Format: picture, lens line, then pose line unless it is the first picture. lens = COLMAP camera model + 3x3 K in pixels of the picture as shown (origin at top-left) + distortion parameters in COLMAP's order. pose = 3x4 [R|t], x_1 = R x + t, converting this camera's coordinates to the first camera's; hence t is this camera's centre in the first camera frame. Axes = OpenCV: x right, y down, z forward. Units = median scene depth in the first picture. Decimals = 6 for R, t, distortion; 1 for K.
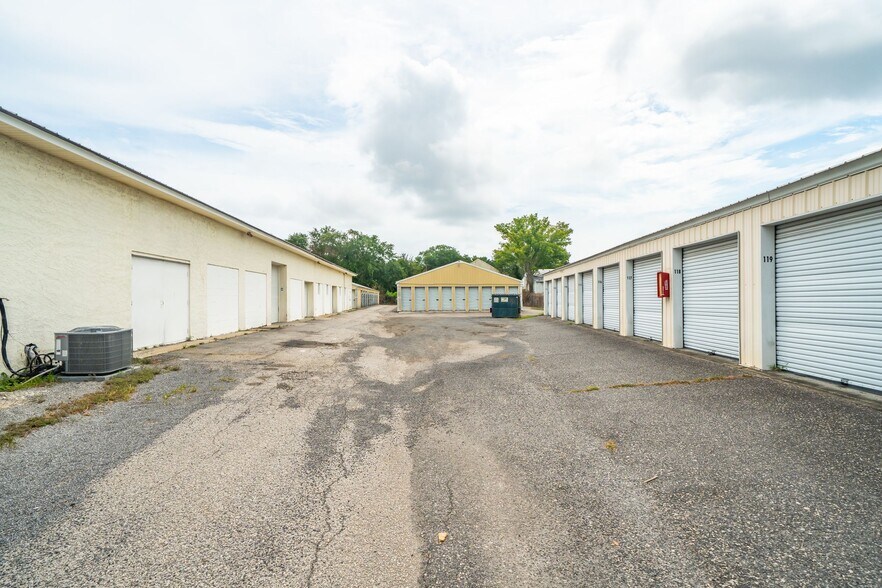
lens RADIAL K [[437.5, 0, 441.0], [0, 437.5, 294.0], [0, 0, 1]] dist [-0.002058, -0.000269]
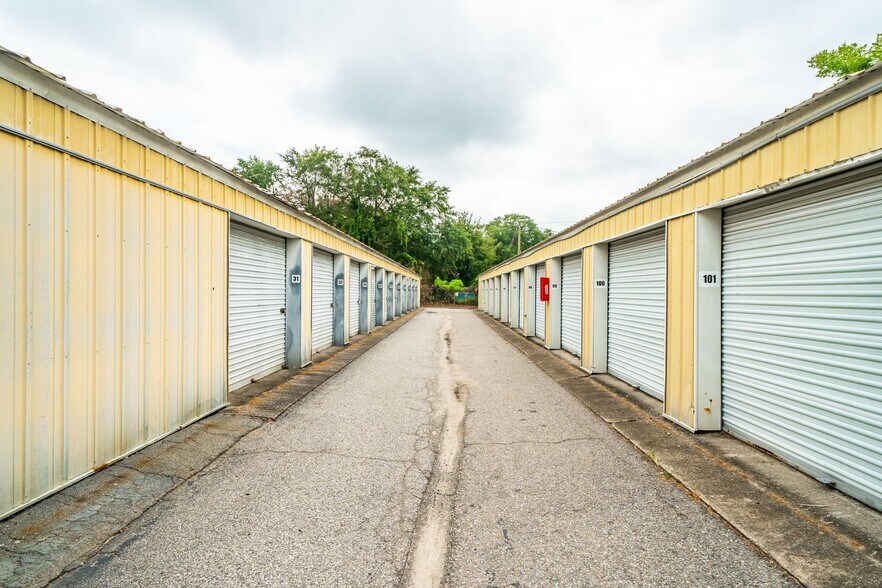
lens RADIAL K [[342.9, 0, 441.0], [0, 342.9, 294.0], [0, 0, 1]] dist [0.000067, -0.000005]
pose [[0.996771, 0.015064, -0.078872, -0.088500], [-0.013541, 0.999712, 0.019807, 0.003825], [0.079148, -0.018675, 0.996688, 0.622598]]
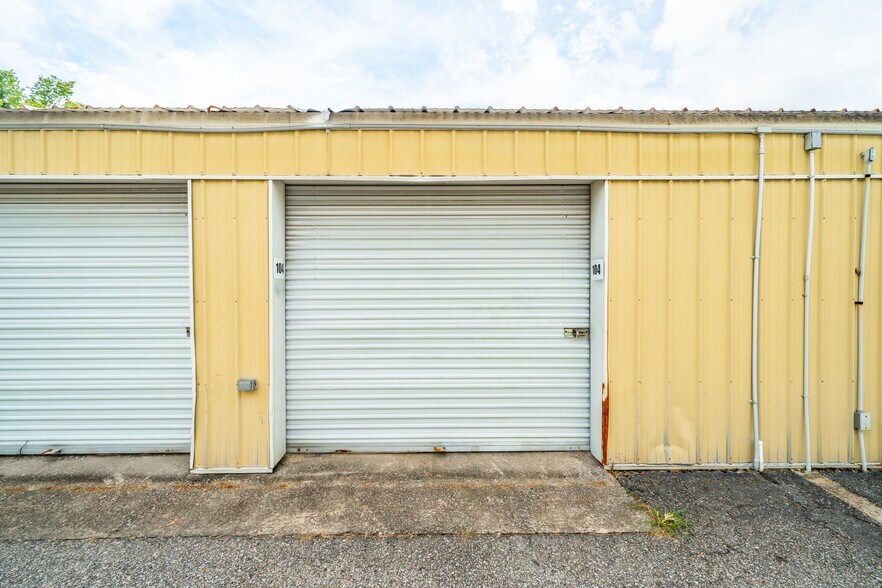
lens RADIAL K [[336.5, 0, 411.8], [0, 336.5, 290.7], [0, 0, 1]] dist [0.000876, 0.000034]
pose [[0.072886, -0.005292, 0.997326, -0.109960], [-0.007245, 0.999957, 0.005835, 0.006355], [-0.997314, -0.007651, 0.072844, 0.910609]]
